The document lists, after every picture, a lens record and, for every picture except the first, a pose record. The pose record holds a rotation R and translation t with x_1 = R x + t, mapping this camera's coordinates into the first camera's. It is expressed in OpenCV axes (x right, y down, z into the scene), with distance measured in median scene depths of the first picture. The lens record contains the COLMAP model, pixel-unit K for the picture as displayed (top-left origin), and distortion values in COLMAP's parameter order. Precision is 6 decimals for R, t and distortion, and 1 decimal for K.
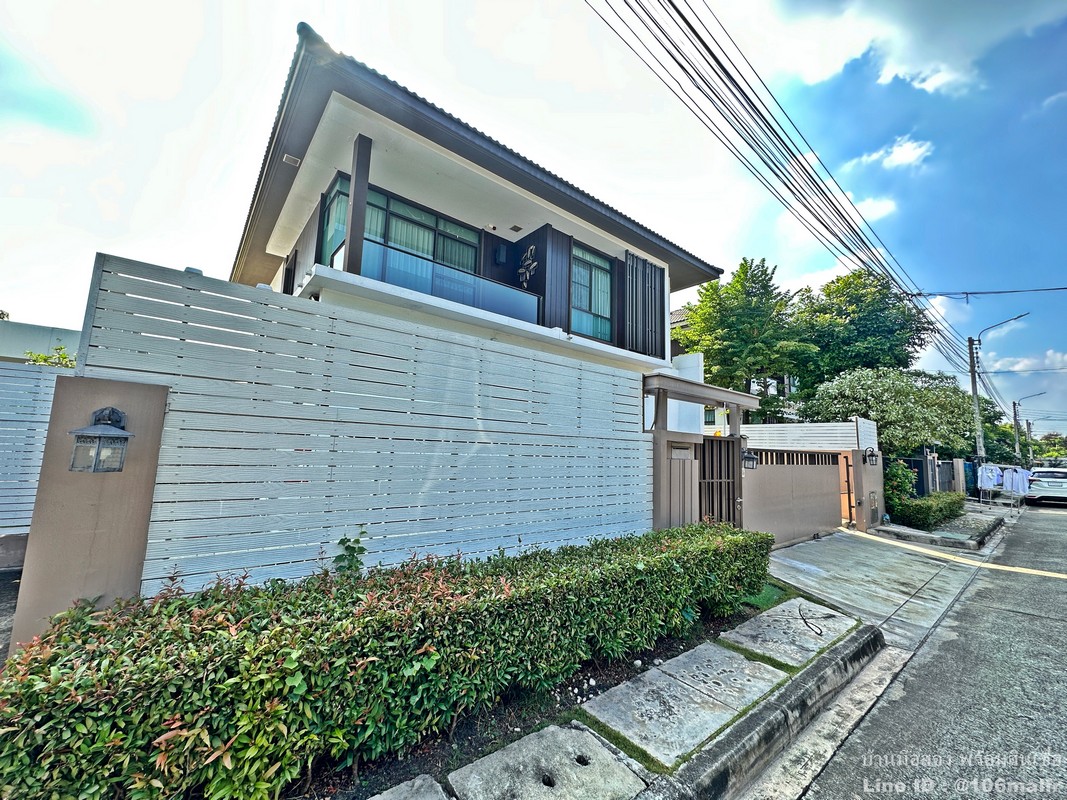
lens RADIAL K [[431.8, 0, 535.4], [0, 431.8, 401.5], [0, 0, 1]] dist [-0.006617, 0.001649]
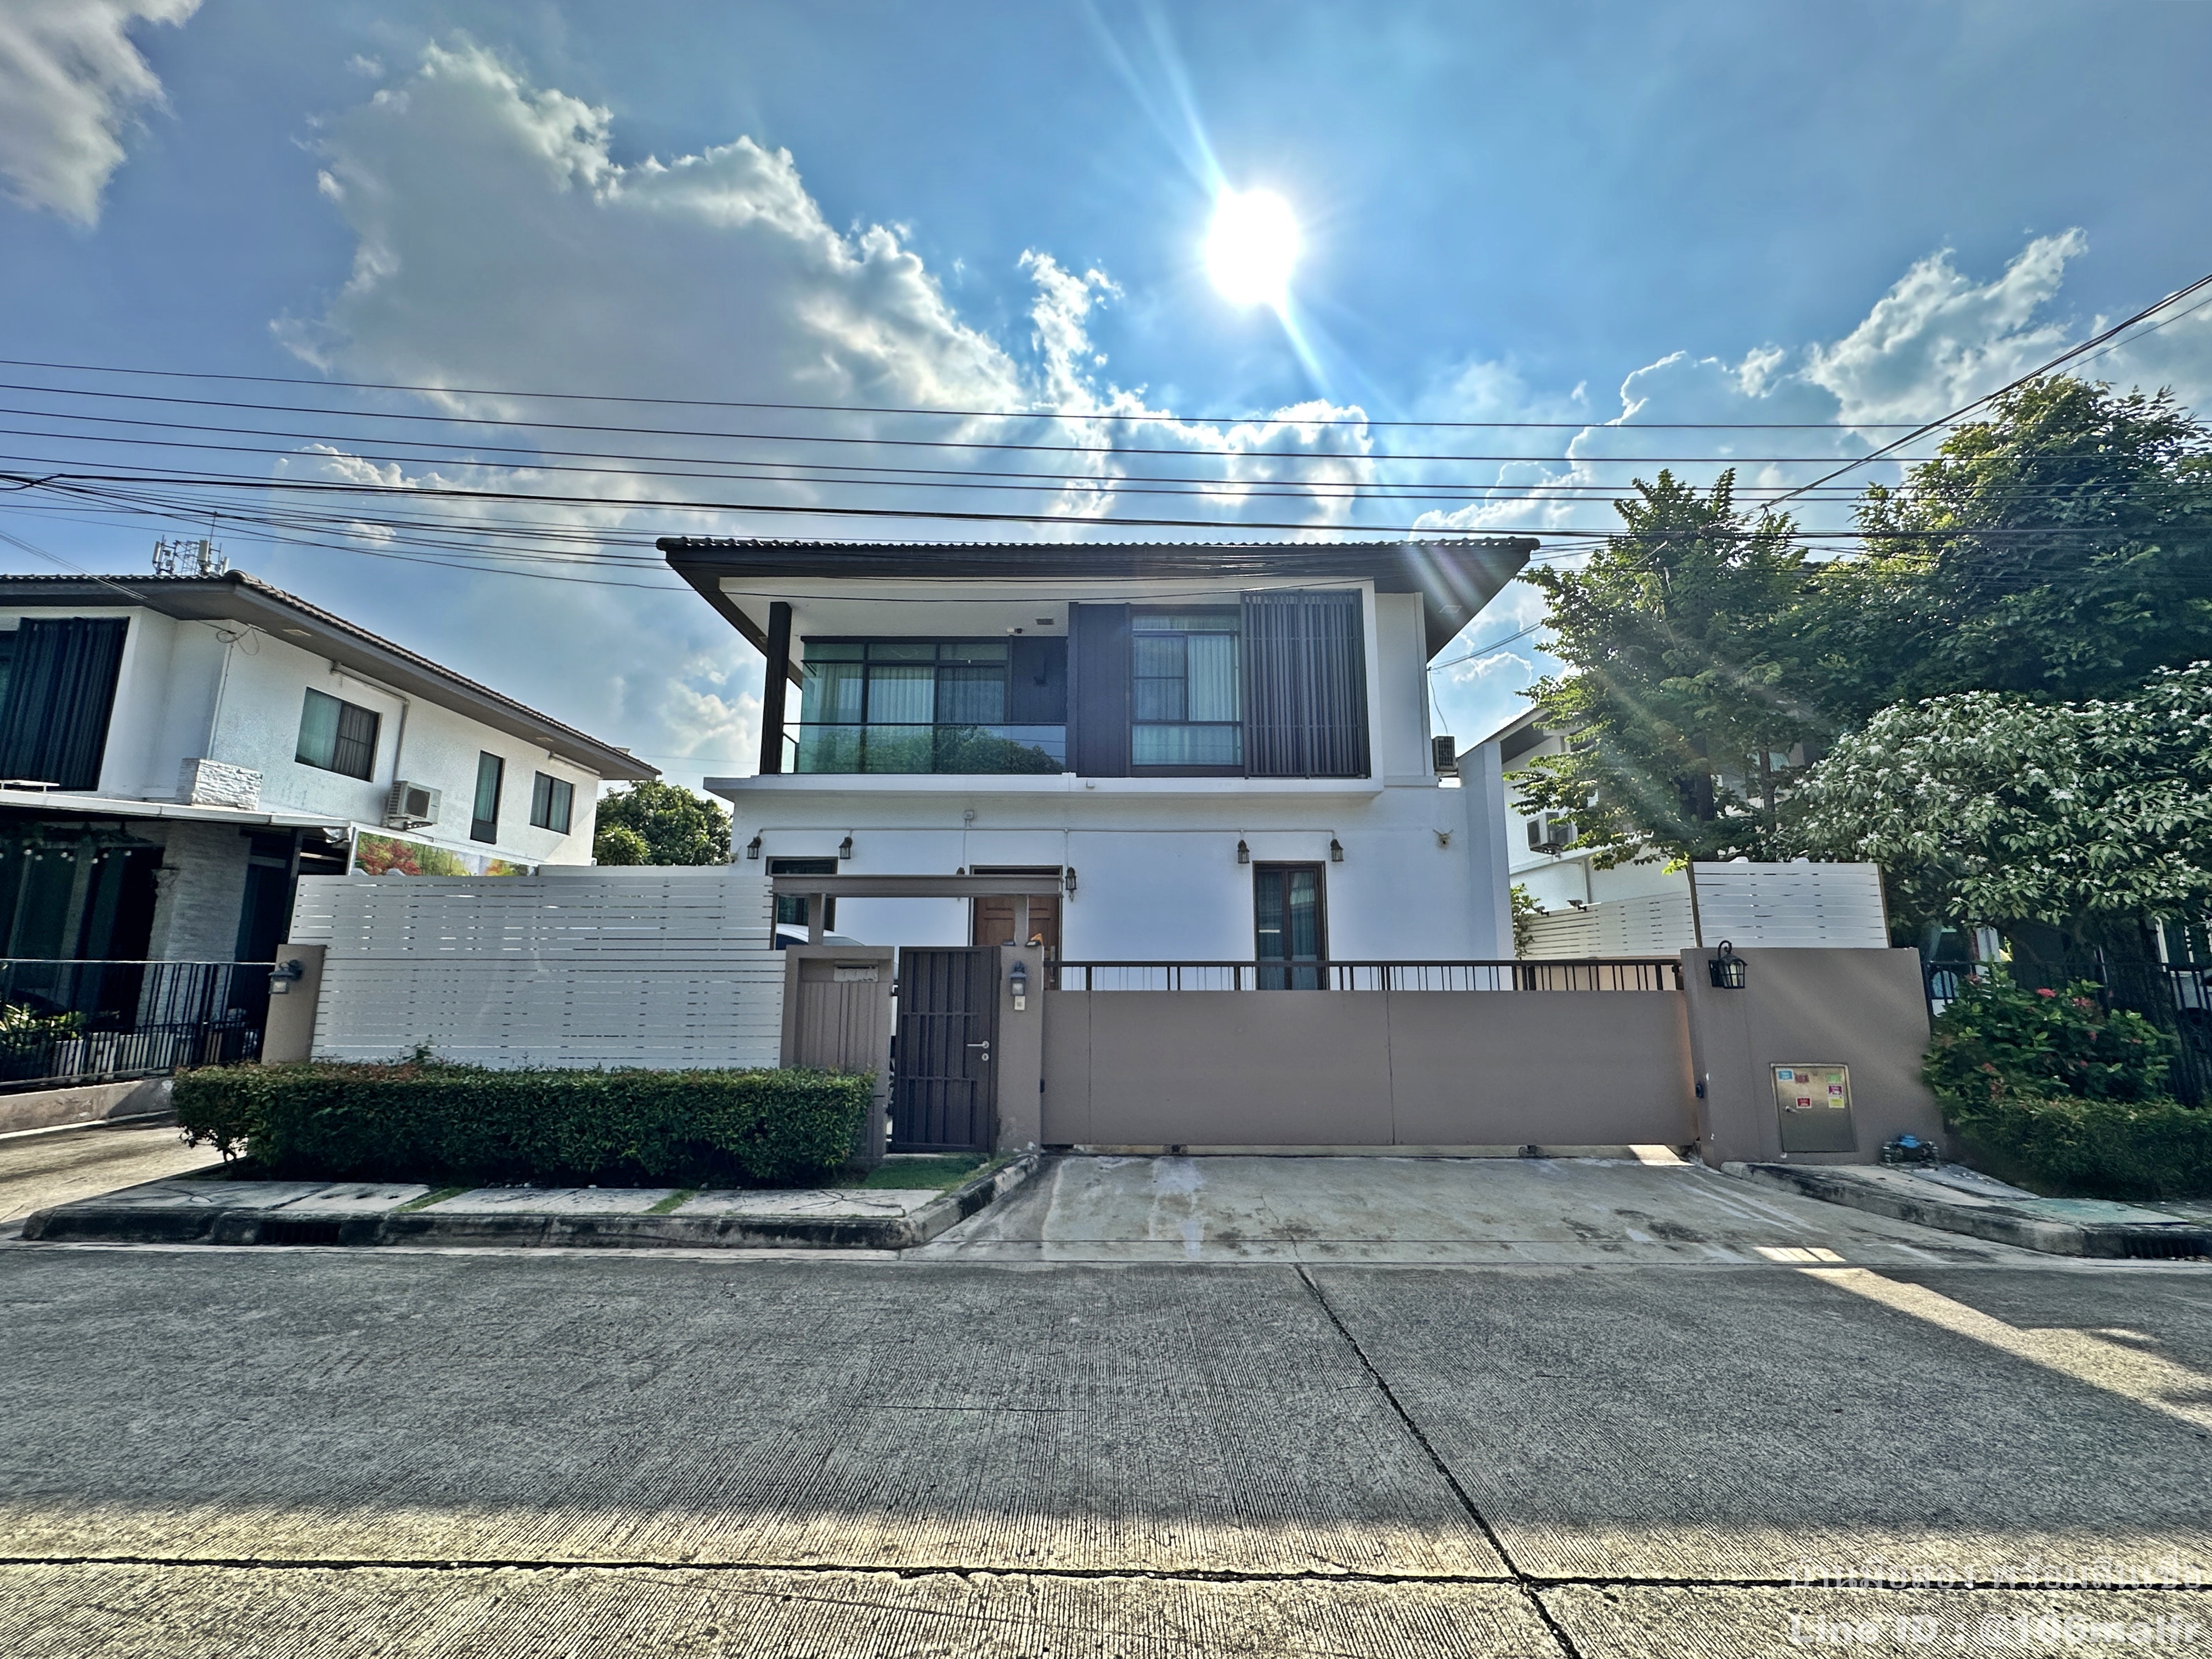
lens RADIAL K [[895.2, 0, 1103.0], [0, 895.2, 826.8], [0, 0, 1]] dist [-0.006617, 0.001649]
pose [[0.770614, -0.130582, -0.623781, 0.799894], [0.095310, 0.991390, -0.089791, 0.023674], [0.630135, 0.009742, 0.776424, 0.037830]]
